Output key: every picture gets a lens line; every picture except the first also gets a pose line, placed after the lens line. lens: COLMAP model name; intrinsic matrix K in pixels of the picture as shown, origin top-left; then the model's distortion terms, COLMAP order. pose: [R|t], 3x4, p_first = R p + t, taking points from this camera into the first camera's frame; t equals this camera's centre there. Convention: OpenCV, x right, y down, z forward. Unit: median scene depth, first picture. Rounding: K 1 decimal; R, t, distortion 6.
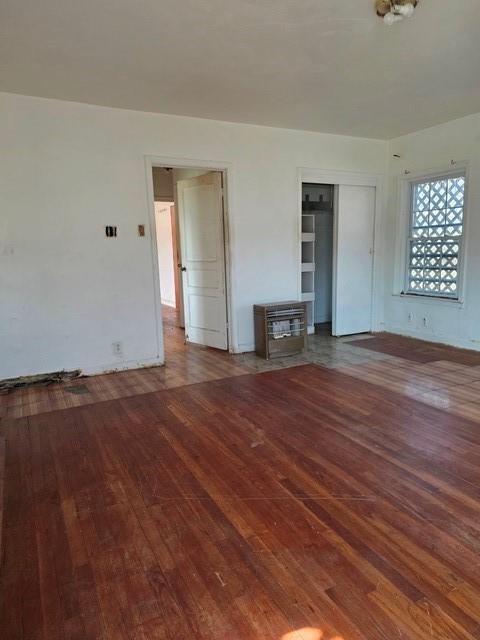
lens RADIAL K [[428.2, 0, 236.9], [0, 428.2, 319.2], [0, 0, 1]] dist [0.100379, -0.072710]
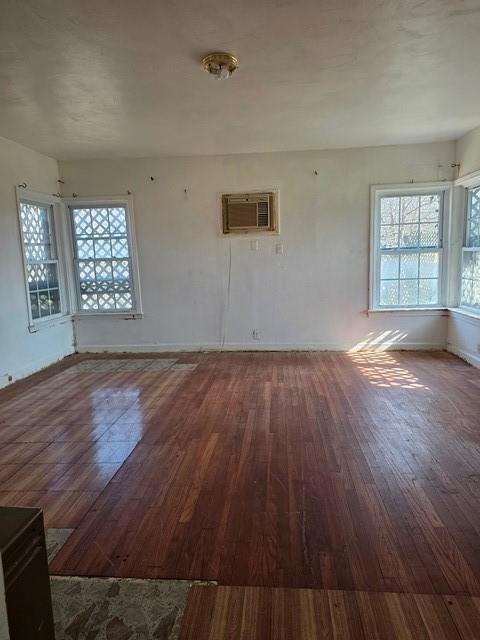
lens RADIAL K [[428.2, 0, 236.9], [0, 428.2, 319.2], [0, 0, 1]] dist [0.100379, -0.072710]
pose [[-0.831617, -0.024244, 0.554820, -0.291453], [0.161969, 0.945024, 0.284069, -0.315481], [-0.531205, 0.326100, -0.781972, 1.680154]]
